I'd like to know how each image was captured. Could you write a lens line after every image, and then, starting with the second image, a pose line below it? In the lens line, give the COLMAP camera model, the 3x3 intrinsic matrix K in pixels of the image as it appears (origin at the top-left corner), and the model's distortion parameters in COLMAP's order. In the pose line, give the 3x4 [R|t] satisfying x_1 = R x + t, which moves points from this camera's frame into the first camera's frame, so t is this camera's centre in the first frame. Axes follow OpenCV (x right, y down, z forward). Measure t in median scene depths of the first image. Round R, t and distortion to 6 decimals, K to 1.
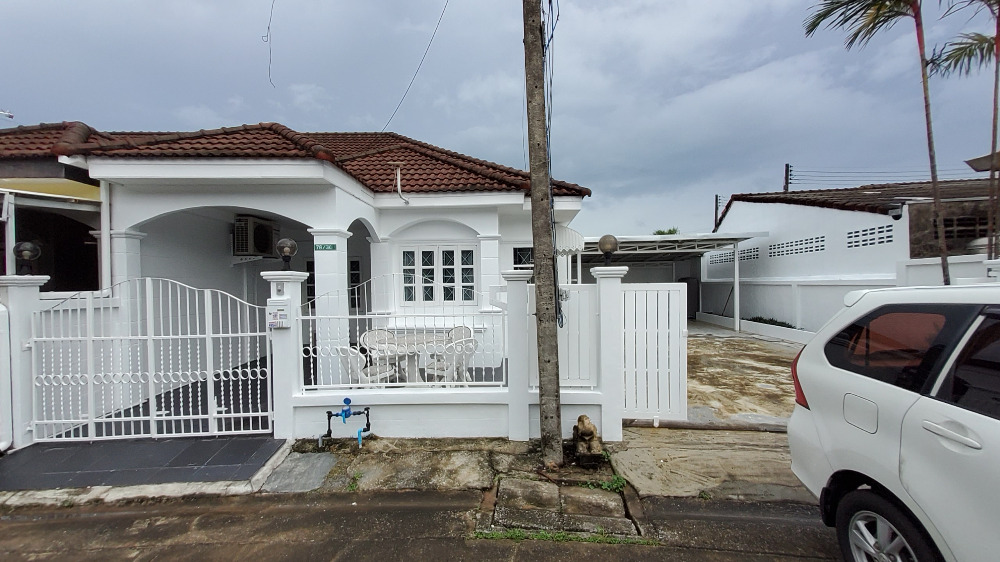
lens RADIAL K [[393.1, 0, 502.8], [0, 393.1, 283.2], [0, 0, 1]] dist [0.049734, -0.001943]
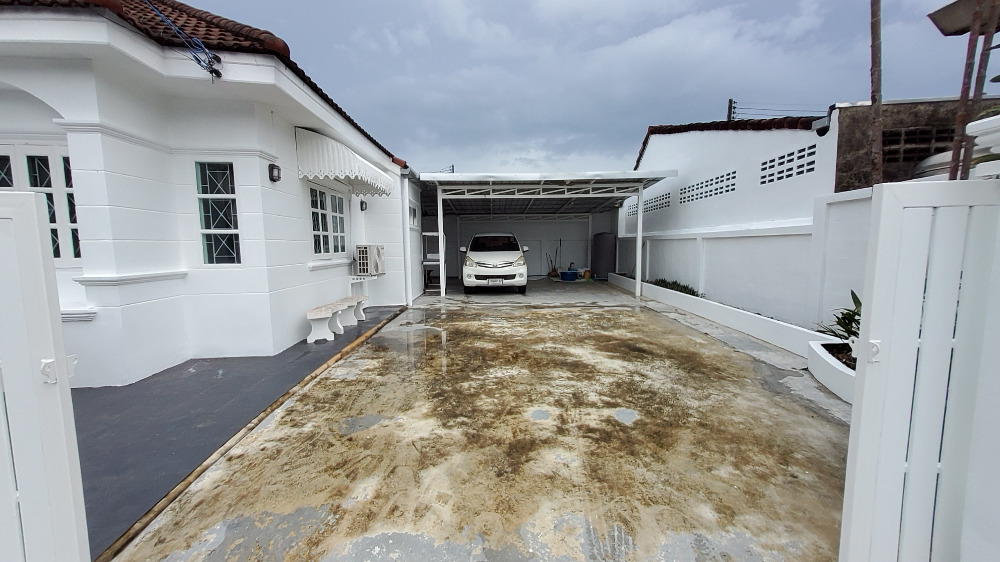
lens RADIAL K [[378.8, 0, 504.3], [0, 378.8, 288.3], [0, 0, 1]] dist [0.041547, -0.000359]
pose [[0.998459, 0.000235, 0.055488, 0.378820], [-0.006731, 0.993118, 0.116922, 0.019763], [-0.055079, -0.117115, 0.991590, 0.342983]]
